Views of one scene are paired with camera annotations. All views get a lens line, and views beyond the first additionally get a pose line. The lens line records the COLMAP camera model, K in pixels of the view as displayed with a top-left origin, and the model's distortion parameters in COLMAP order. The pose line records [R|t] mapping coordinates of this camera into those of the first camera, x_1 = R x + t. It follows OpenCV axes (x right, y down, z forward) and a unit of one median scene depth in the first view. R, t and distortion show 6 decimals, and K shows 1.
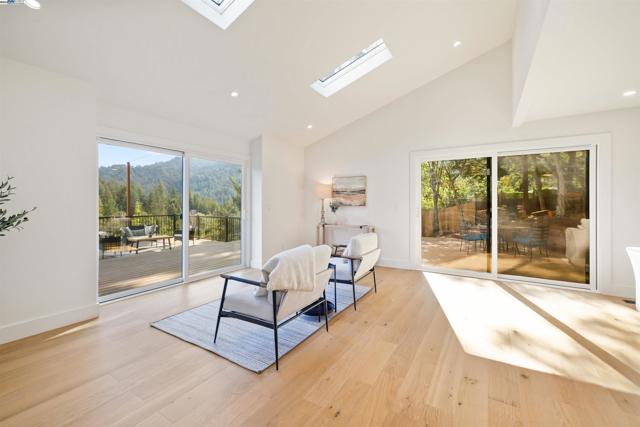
lens RADIAL K [[270.6, 0, 318.2], [0, 270.6, 202.7], [0, 0, 1]] dist [-0.000733, 0.000056]
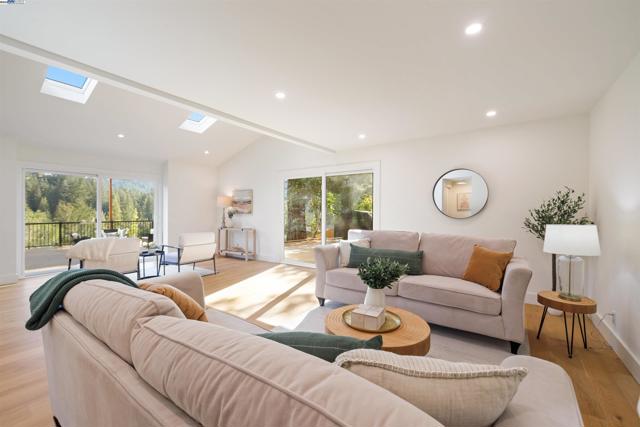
lens RADIAL K [[274.6, 0, 319.0], [0, 274.6, 210.3], [0, 0, 1]] dist [-0.001425, 0.000031]
pose [[0.998600, 0.002013, -0.052858, 0.647222], [-0.001956, 0.999997, 0.001123, -0.005828], [0.052860, -0.001018, 0.998601, -0.316033]]
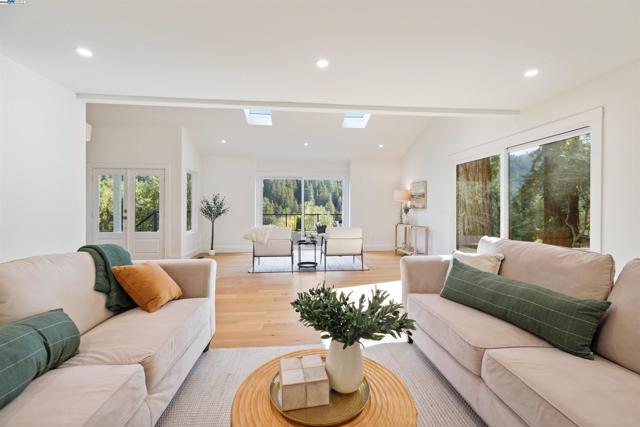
lens RADIAL K [[274.6, 0, 319.0], [0, 274.6, 210.3], [0, 0, 1]] dist [-0.001425, 0.000031]
pose [[0.598810, 0.018217, -0.800684, 0.932807], [-0.001672, 0.999768, 0.021496, -0.005319], [0.800889, -0.011533, 0.598701, -0.010080]]
